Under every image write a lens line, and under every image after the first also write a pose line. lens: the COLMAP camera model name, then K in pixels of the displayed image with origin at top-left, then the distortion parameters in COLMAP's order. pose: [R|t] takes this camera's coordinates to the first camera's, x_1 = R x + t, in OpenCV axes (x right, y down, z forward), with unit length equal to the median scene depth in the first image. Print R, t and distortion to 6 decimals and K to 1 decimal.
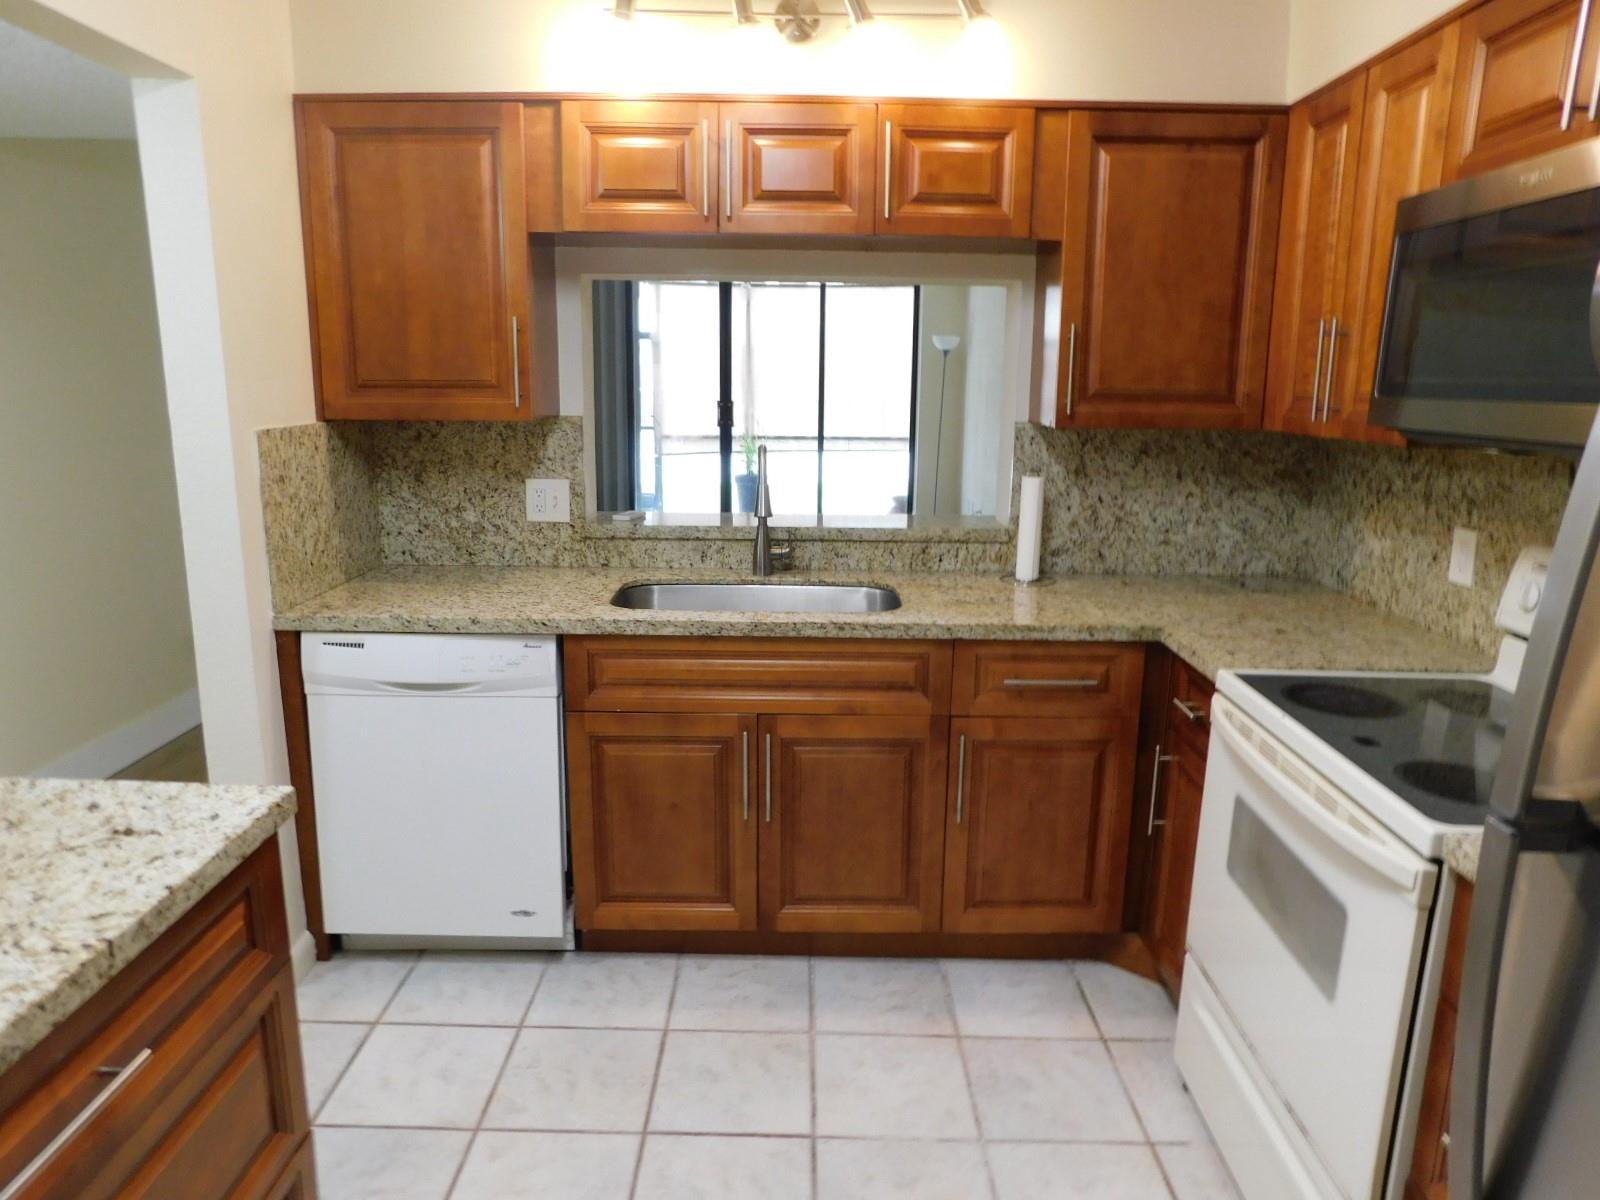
lens RADIAL K [[1053.1, 0, 798.1], [0, 1053.1, 598.3], [0, 0, 1]] dist [-0.072402, 0.057173]
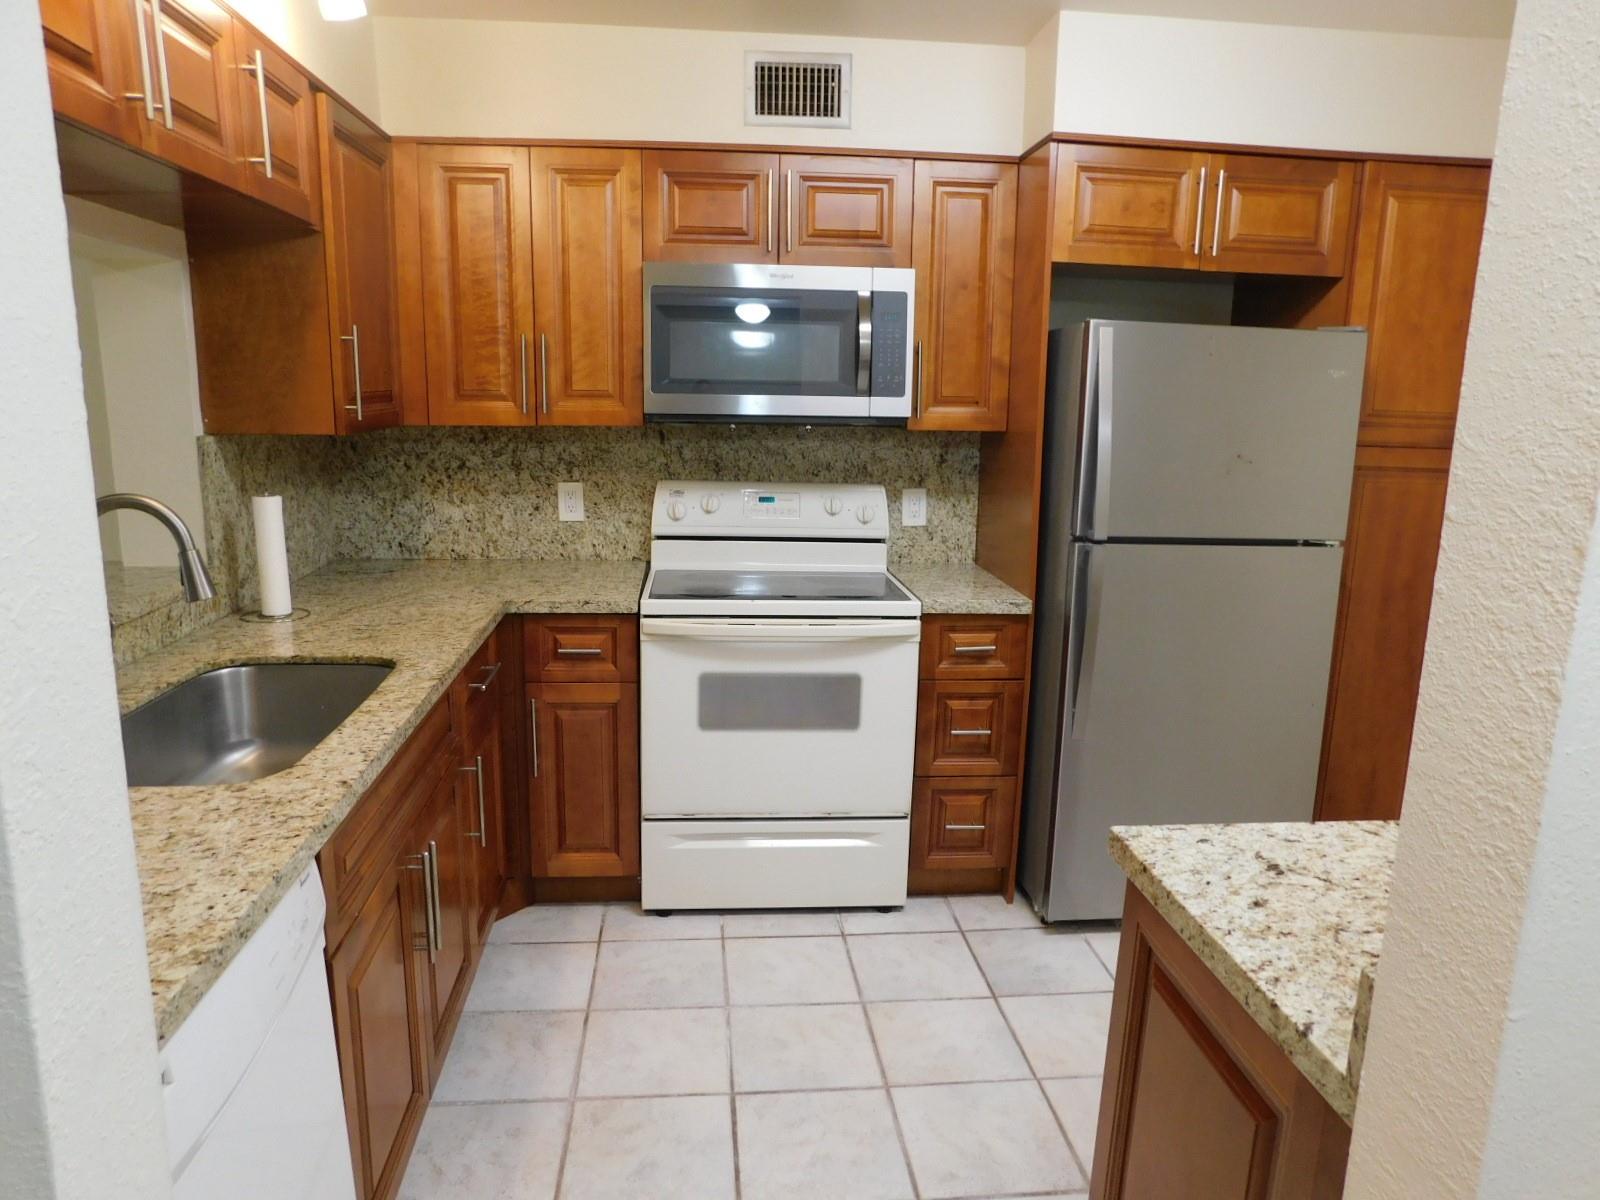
lens RADIAL K [[1053.1, 0, 798.1], [0, 1053.1, 598.3], [0, 0, 1]] dist [-0.072402, 0.057173]
pose [[-0.104124, -0.210932, 0.971939, -0.775956], [0.189508, 0.955139, 0.227588, -0.170455], [-0.976343, 0.207888, -0.059480, 0.742614]]
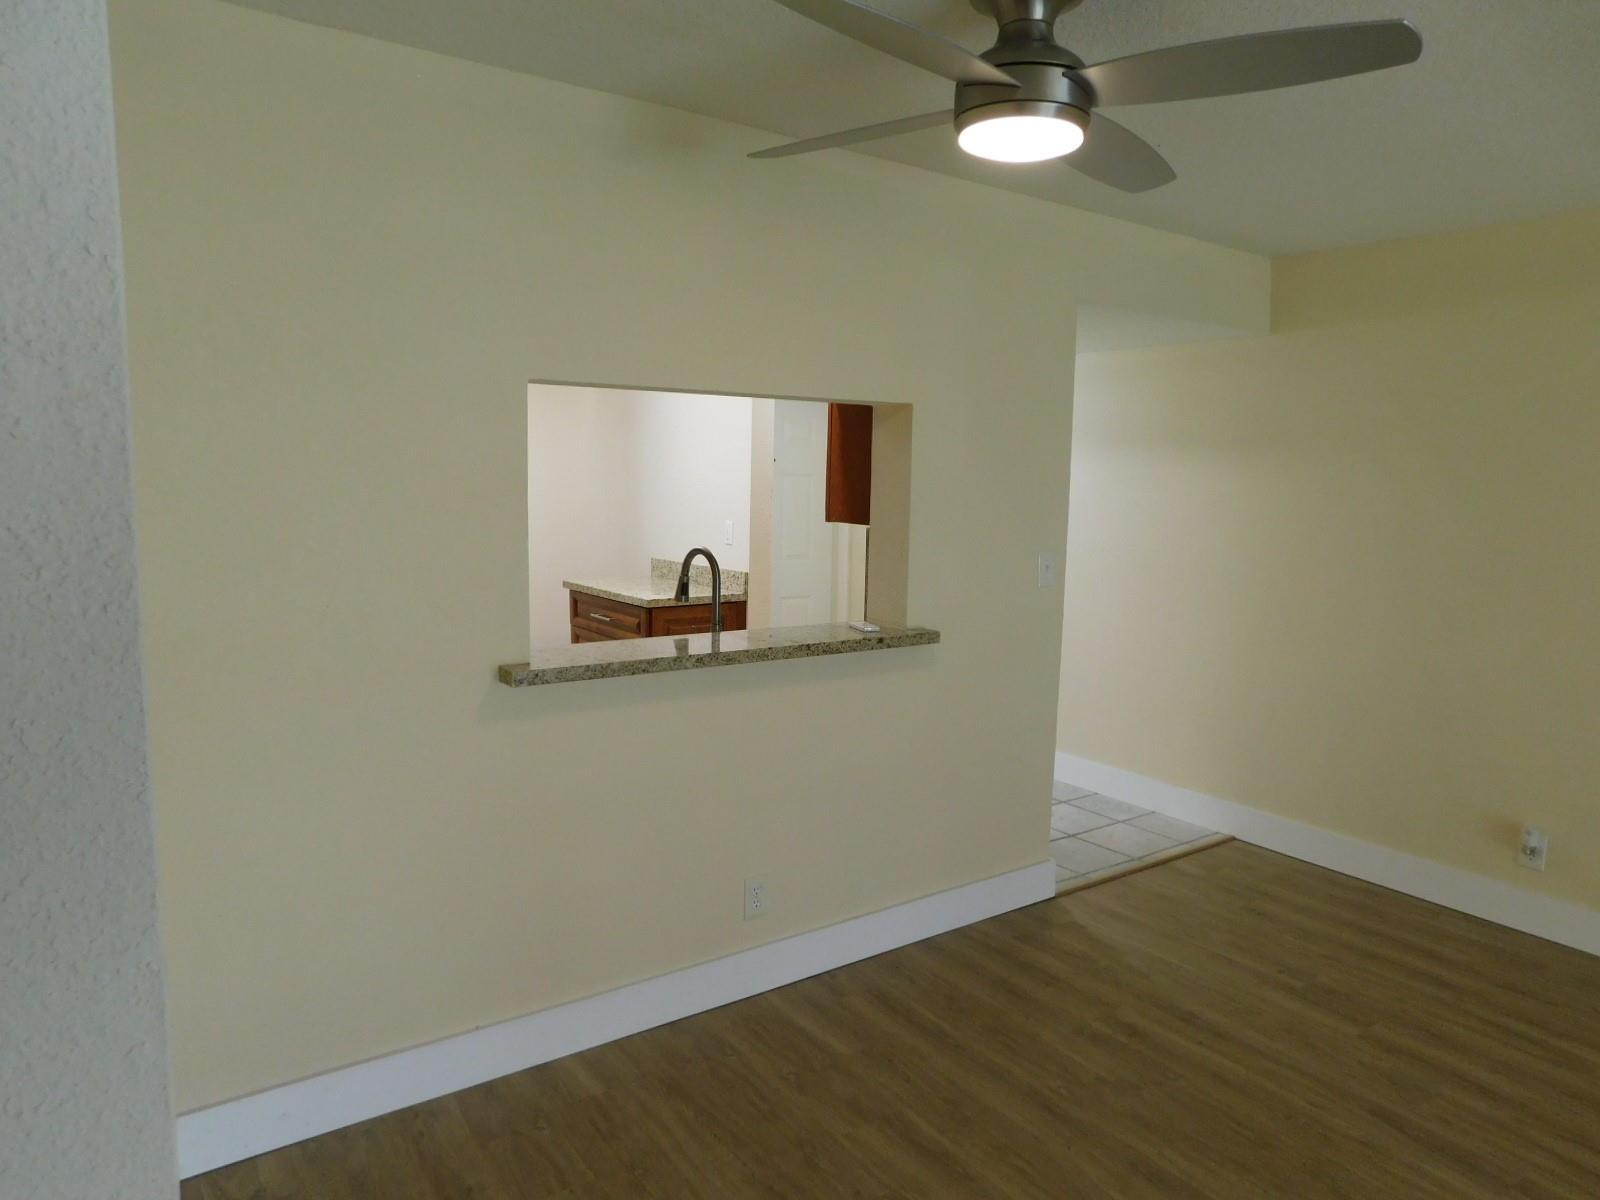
lens RADIAL K [[1053.1, 0, 798.1], [0, 1053.1, 598.3], [0, 0, 1]] dist [-0.072402, 0.057173]
pose [[-0.815144, 0.041555, -0.577765, 0.622358], [-0.154061, 0.945946, 0.285395, -0.499936], [0.558395, 0.321650, -0.764681, 2.223808]]
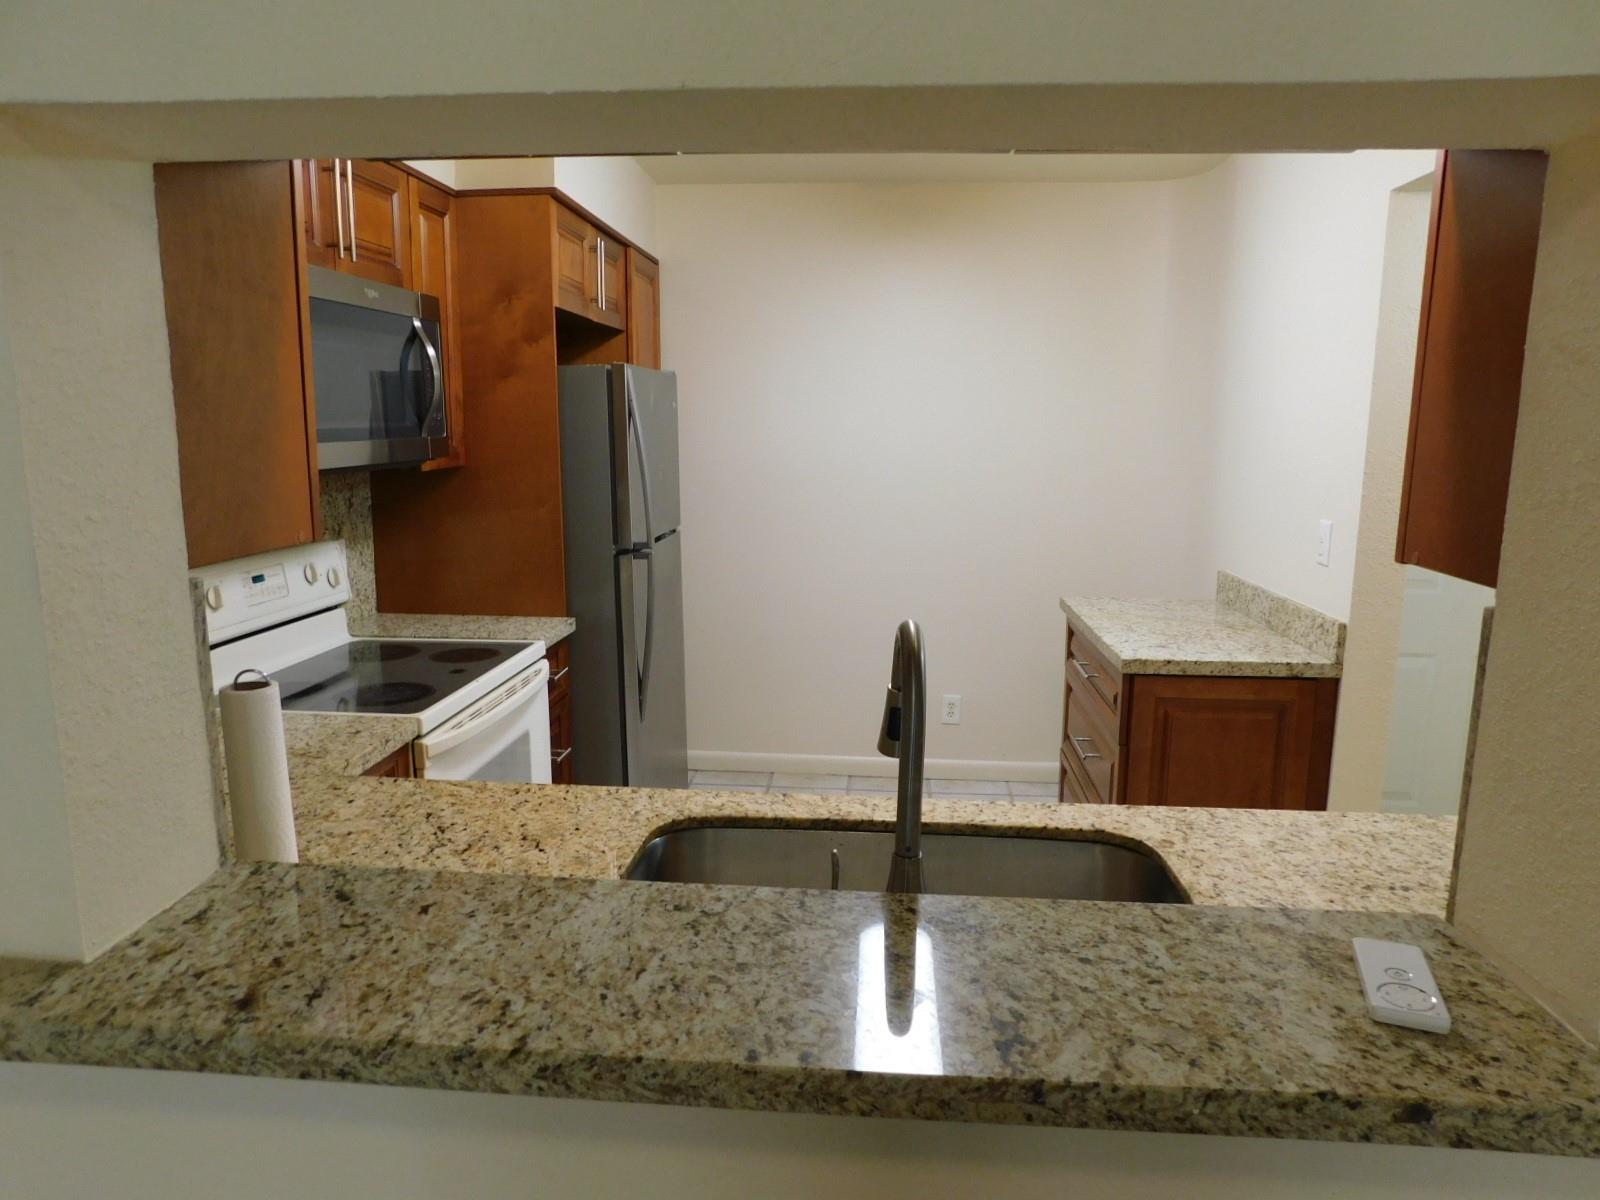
lens RADIAL K [[1053.1, 0, 798.1], [0, 1053.1, 598.3], [0, 0, 1]] dist [-0.072402, 0.057173]
pose [[-0.996491, -0.035450, 0.075827, -0.030036], [-0.004407, 0.926856, 0.375391, -0.350670], [-0.083589, 0.373740, -0.923760, 1.557500]]
